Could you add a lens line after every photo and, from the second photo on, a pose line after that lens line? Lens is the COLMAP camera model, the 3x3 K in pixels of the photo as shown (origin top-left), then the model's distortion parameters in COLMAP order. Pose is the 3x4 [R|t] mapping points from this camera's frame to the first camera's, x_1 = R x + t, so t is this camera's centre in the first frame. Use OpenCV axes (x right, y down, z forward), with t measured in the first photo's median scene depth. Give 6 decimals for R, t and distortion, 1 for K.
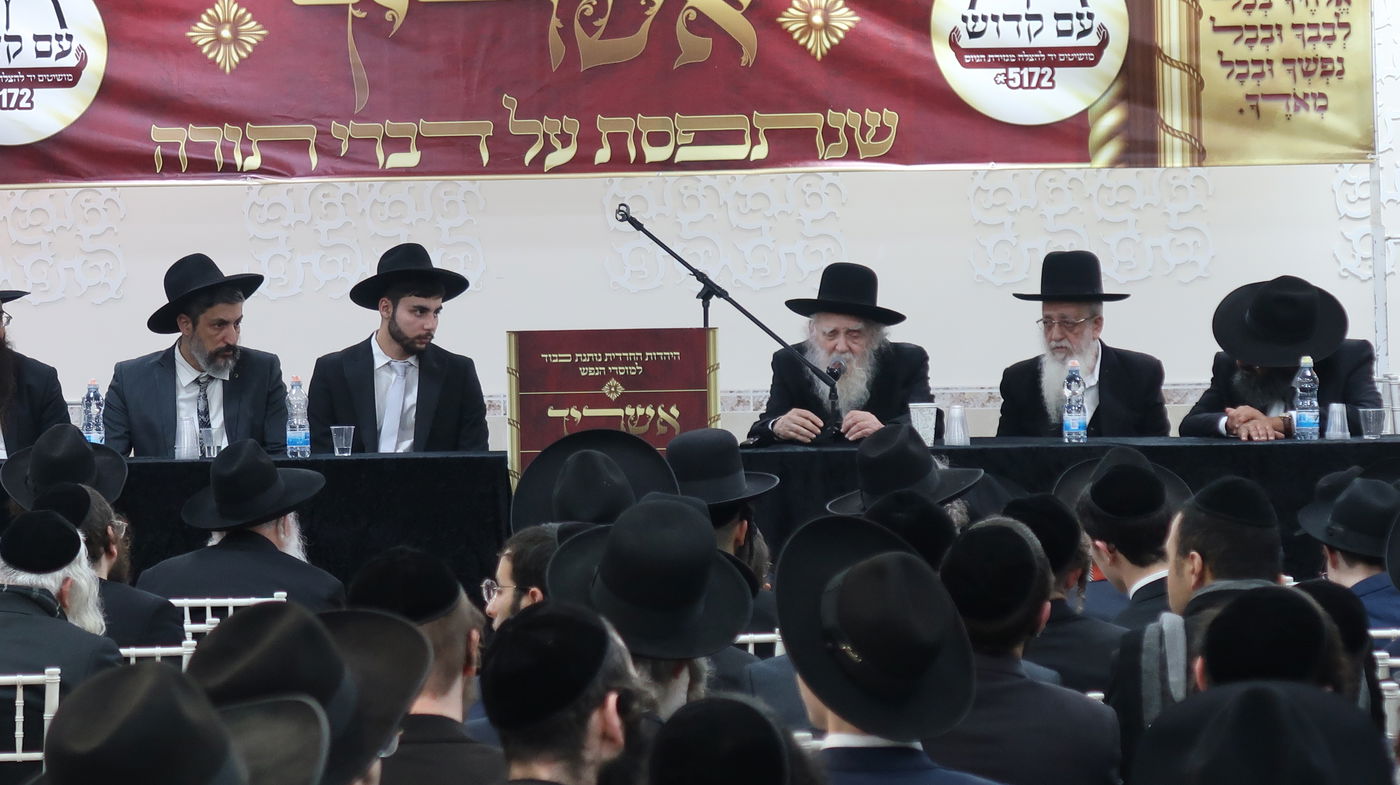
lens RADIAL K [[6242.5, 0, 699.0], [0, 6242.5, 391.4], [0, 0, 1]] dist [0.013246, -1.497114]
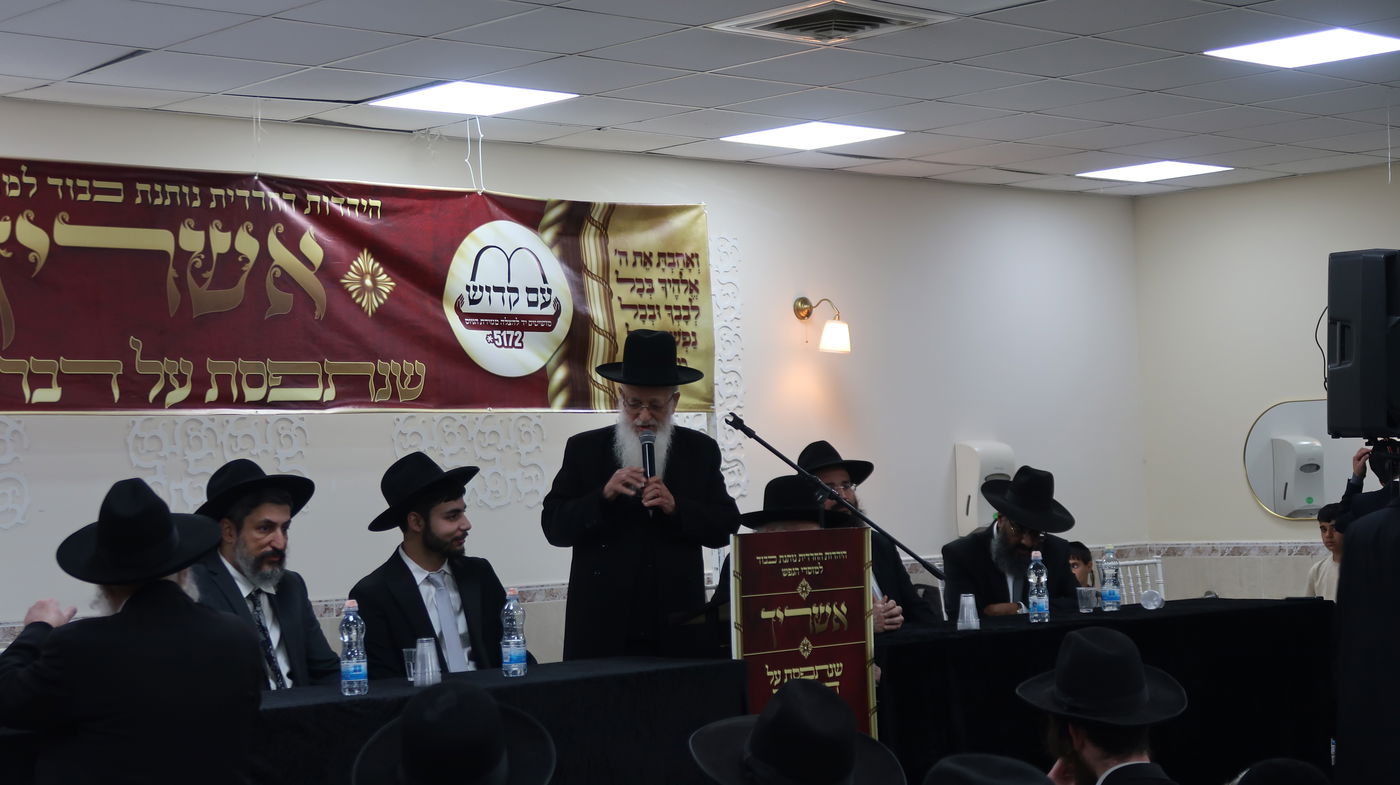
lens RADIAL K [[2507.4, 0, 699.0], [0, 2507.4, 396.0], [0, 0, 1]] dist [0.033614, -0.053856]
pose [[0.659890, 0.022796, 0.751016, -0.293437], [0.040554, 0.997002, -0.065896, -0.004830], [-0.750267, 0.073941, 0.656987, 0.646619]]
